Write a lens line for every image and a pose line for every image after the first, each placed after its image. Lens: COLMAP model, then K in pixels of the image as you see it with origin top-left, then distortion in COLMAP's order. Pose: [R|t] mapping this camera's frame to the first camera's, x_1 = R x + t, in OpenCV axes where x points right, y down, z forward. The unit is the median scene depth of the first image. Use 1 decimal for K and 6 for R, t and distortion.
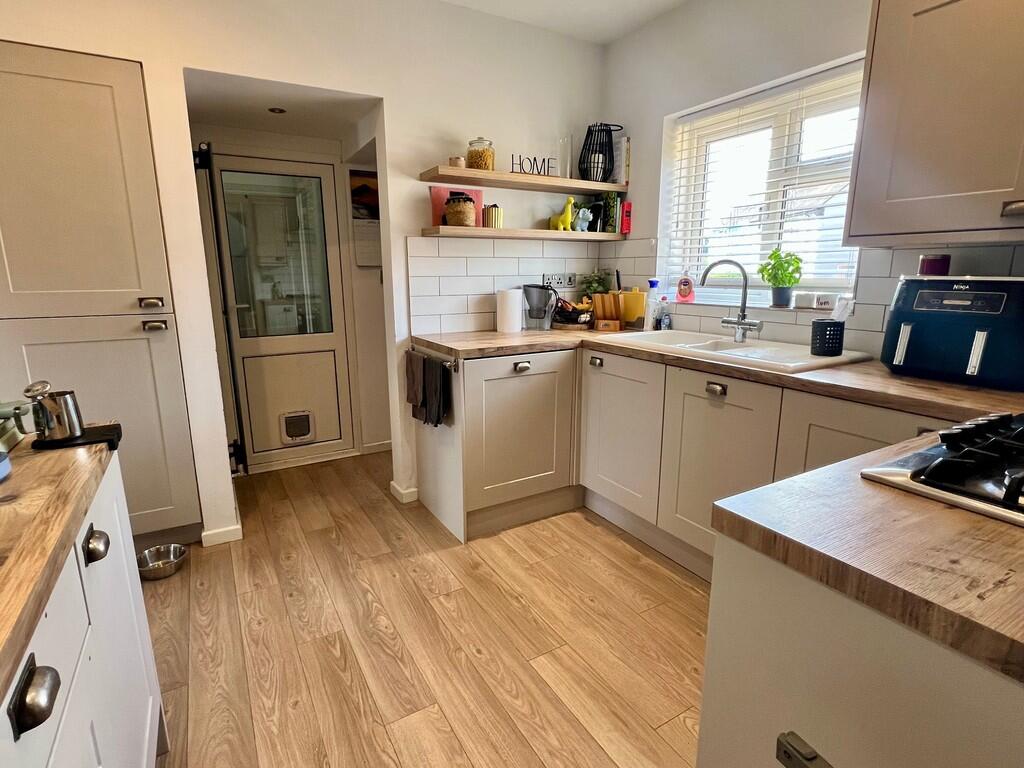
lens RADIAL K [[504.3, 0, 511.3], [0, 504.3, 380.9], [0, 0, 1]] dist [-0.003749, 0.001144]
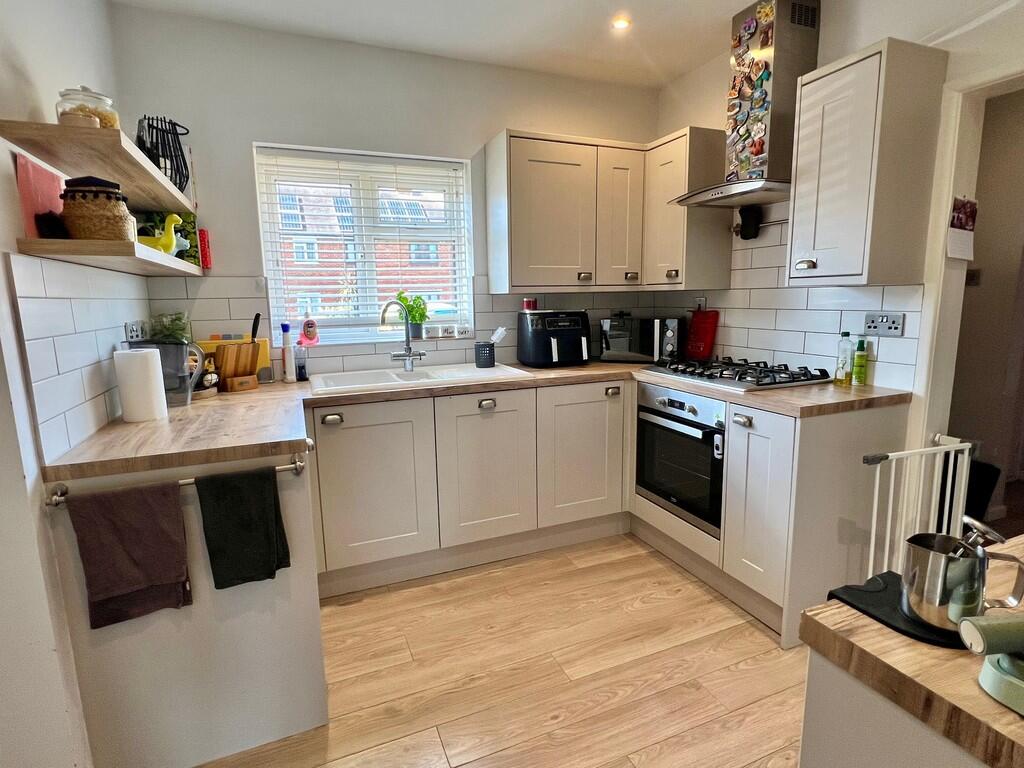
lens RADIAL K [[504.3, 0, 508.8], [0, 504.3, 380.7], [0, 0, 1]] dist [-0.003749, 0.001144]
pose [[0.174283, -0.161927, 0.971290, -0.665900], [0.228364, 0.966141, 0.120092, -0.149315], [-0.957849, 0.200877, 0.205360, 0.575012]]
